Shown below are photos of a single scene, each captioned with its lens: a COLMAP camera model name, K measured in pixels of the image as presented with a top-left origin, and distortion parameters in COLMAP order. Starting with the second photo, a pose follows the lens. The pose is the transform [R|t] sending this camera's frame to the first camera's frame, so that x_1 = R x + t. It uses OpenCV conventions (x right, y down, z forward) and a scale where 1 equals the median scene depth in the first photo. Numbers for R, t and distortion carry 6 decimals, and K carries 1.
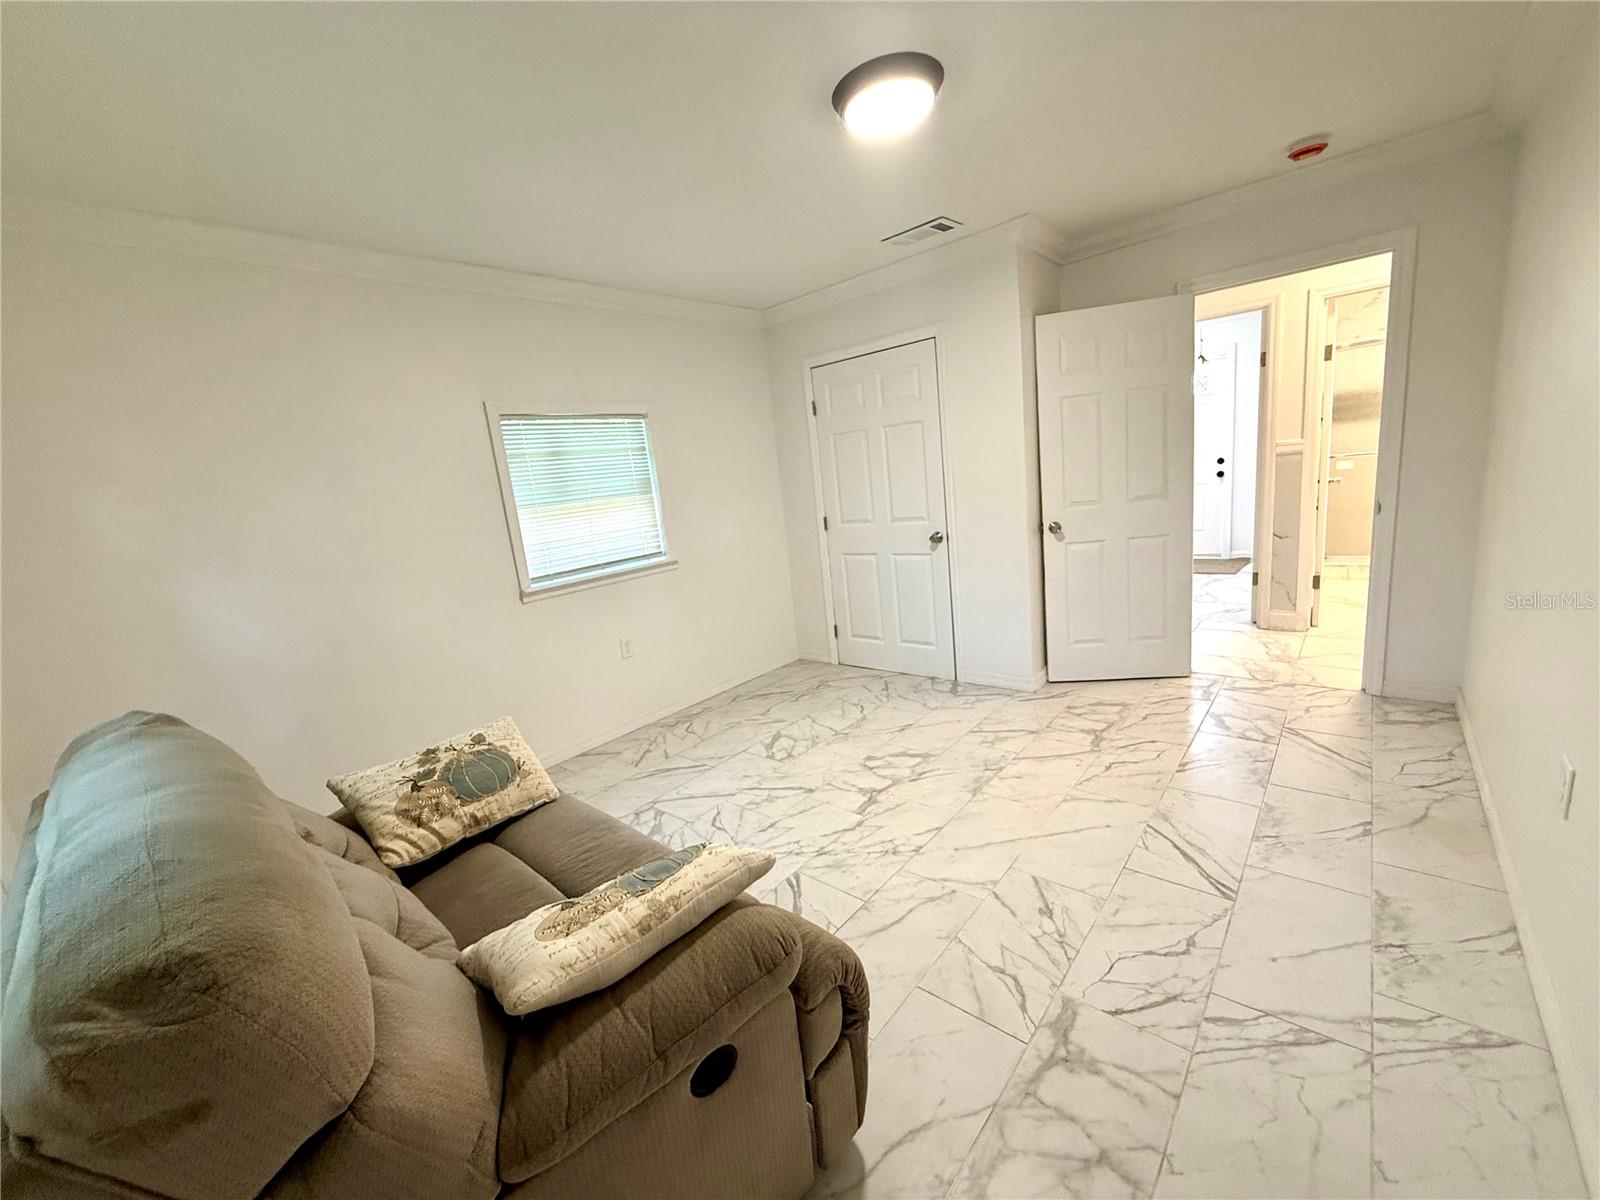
lens RADIAL K [[642.4, 0, 796.8], [0, 642.4, 600.3], [0, 0, 1]] dist [0.000581, -0.000125]
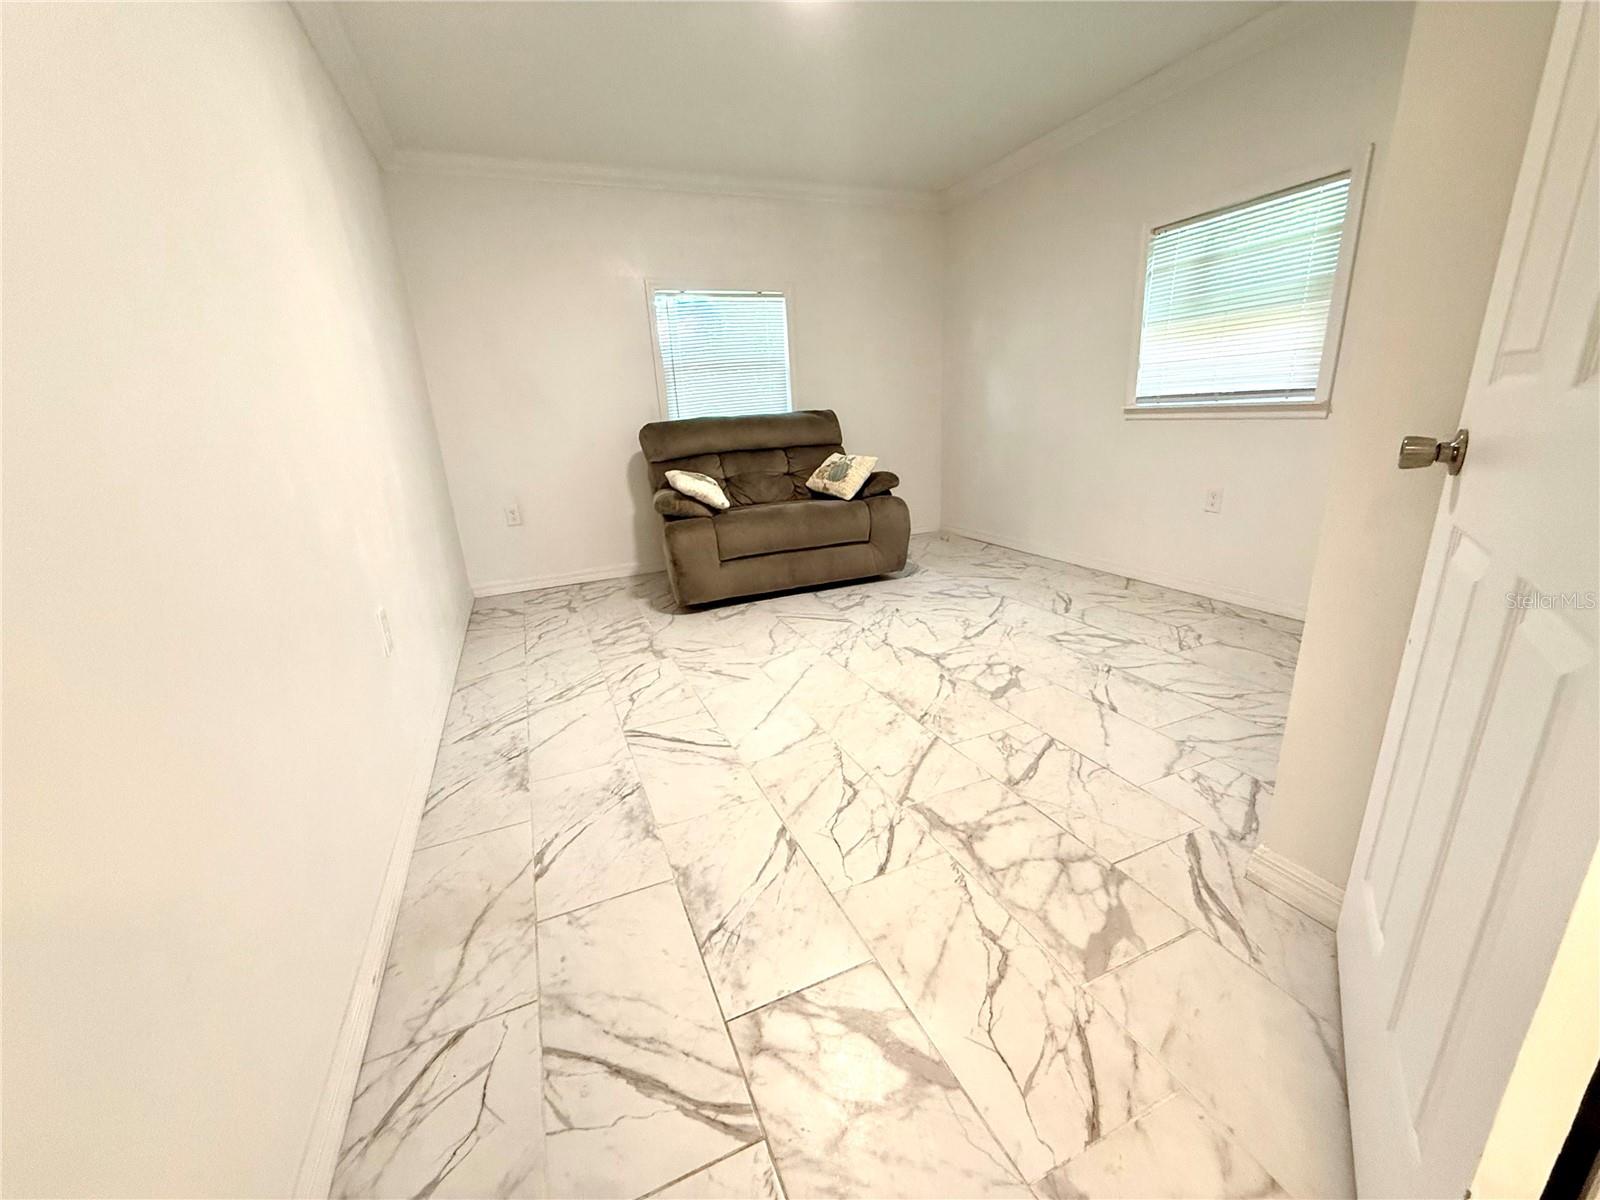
lens RADIAL K [[642.4, 0, 800.5], [0, 642.4, 604.3], [0, 0, 1]] dist [0.000581, -0.000125]
pose [[-0.429356, 0.384116, -0.817379, 0.894493], [-0.077156, 0.886136, 0.456957, -0.186589], [0.899834, 0.259263, -0.350831, 1.040689]]
